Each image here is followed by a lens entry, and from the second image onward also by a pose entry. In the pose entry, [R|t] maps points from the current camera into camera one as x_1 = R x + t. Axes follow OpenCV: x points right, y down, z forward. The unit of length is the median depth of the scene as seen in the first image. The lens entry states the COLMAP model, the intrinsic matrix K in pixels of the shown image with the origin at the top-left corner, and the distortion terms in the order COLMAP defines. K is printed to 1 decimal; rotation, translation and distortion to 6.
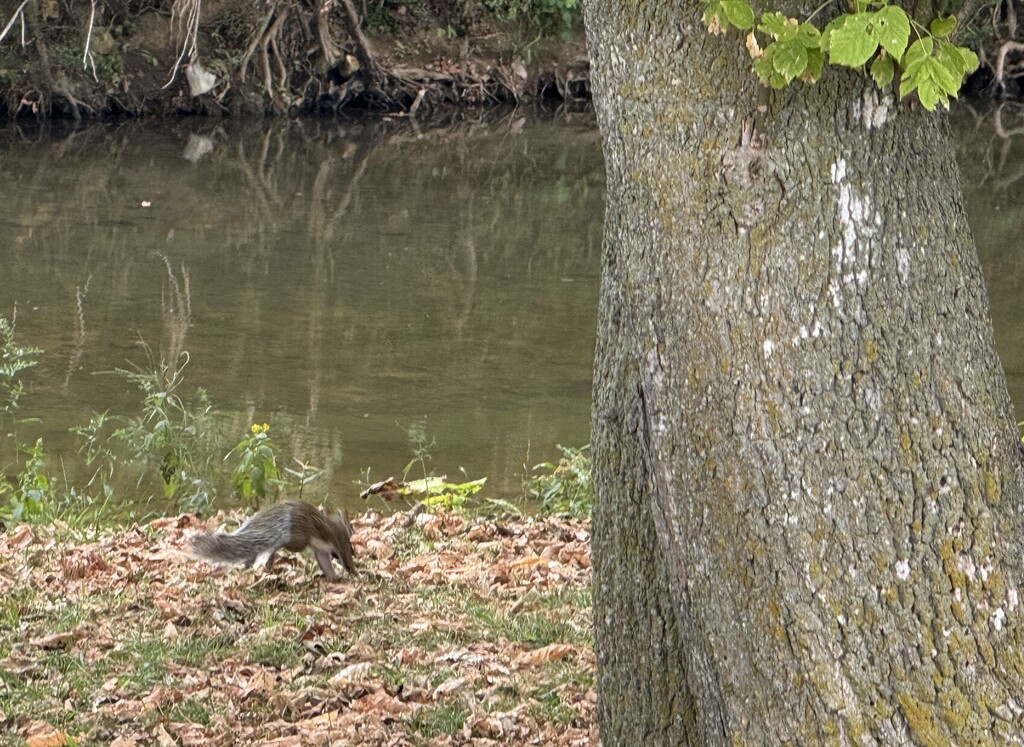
lens RADIAL K [[7163.1, 0, 511.6], [0, 7163.1, 375.1], [0, 0, 1]] dist [0.044419, 0.000000]
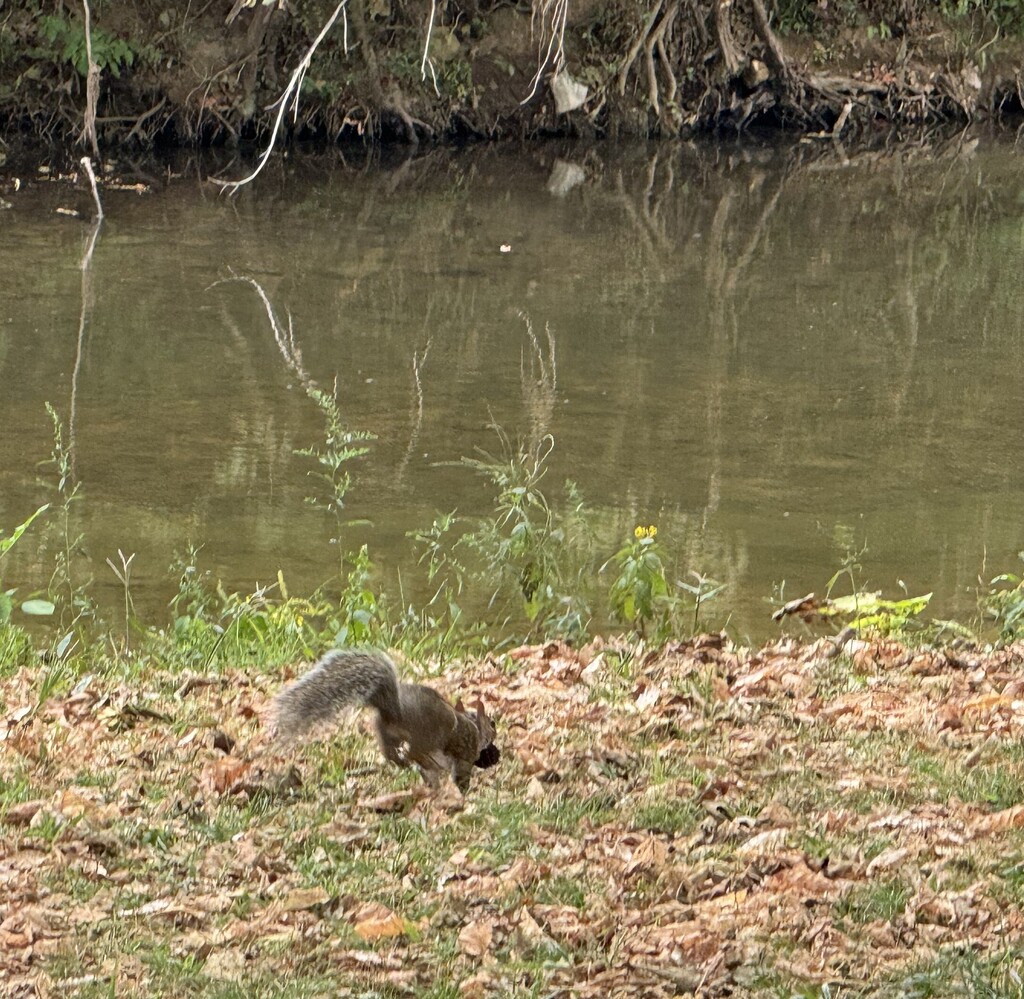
lens RADIAL K [[7287.9, 0, 513.5], [0, 7287.9, 498.0], [0, 0, 1]] dist [-0.085741, 0.000000]
pose [[0.997334, -0.004588, -0.072824, 0.009011], [0.002876, 0.999717, -0.023604, 0.022619], [0.072912, 0.023331, 0.997065, 0.194995]]
